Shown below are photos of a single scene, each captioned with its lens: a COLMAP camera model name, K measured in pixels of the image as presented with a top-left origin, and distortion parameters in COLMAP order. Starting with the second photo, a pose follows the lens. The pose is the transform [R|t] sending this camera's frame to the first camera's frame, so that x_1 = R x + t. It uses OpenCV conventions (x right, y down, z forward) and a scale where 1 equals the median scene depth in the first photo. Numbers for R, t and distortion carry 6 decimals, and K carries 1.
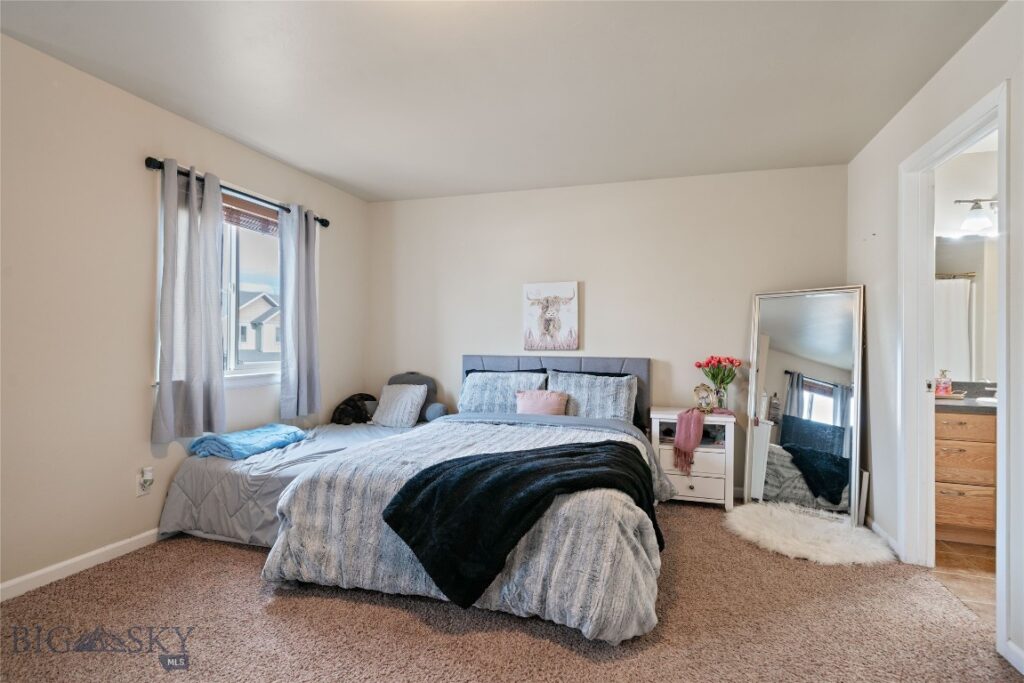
lens RADIAL K [[491.4, 0, 514.9], [0, 491.4, 341.6], [0, 0, 1]] dist [-0.001723, -0.000423]
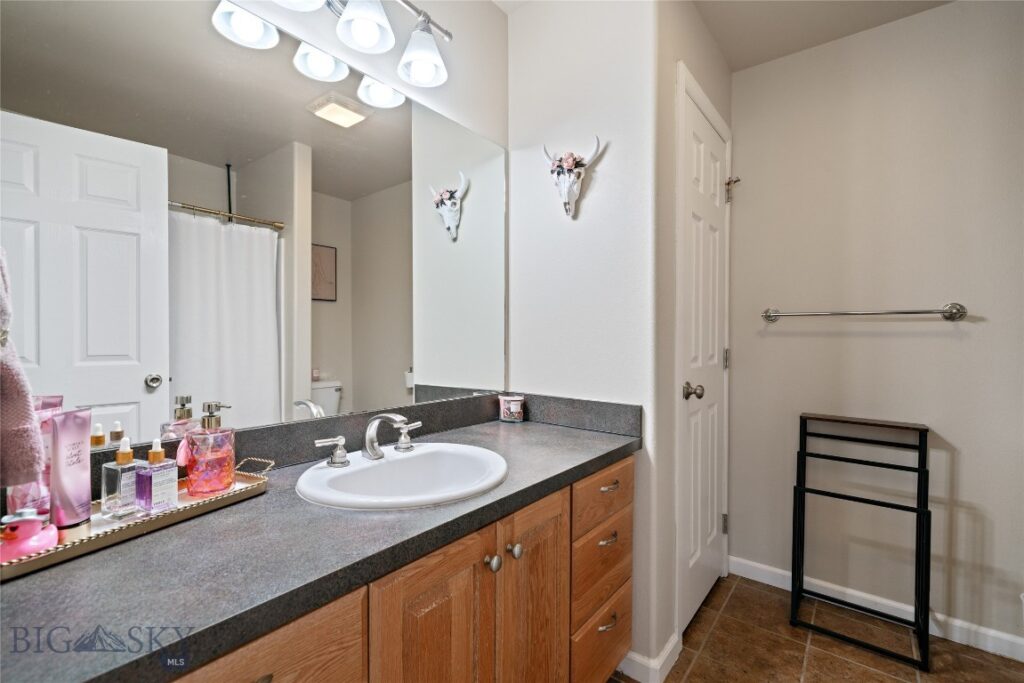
lens RADIAL K [[453.0, 0, 513.0], [0, 453.0, 341.2], [0, 0, 1]] dist [0.001830, -0.000081]
pose [[0.340580, -0.025537, 0.939869, 0.457507], [-0.002947, 0.999597, 0.028227, 0.003032], [-0.940211, -0.012383, 0.340368, 0.490925]]
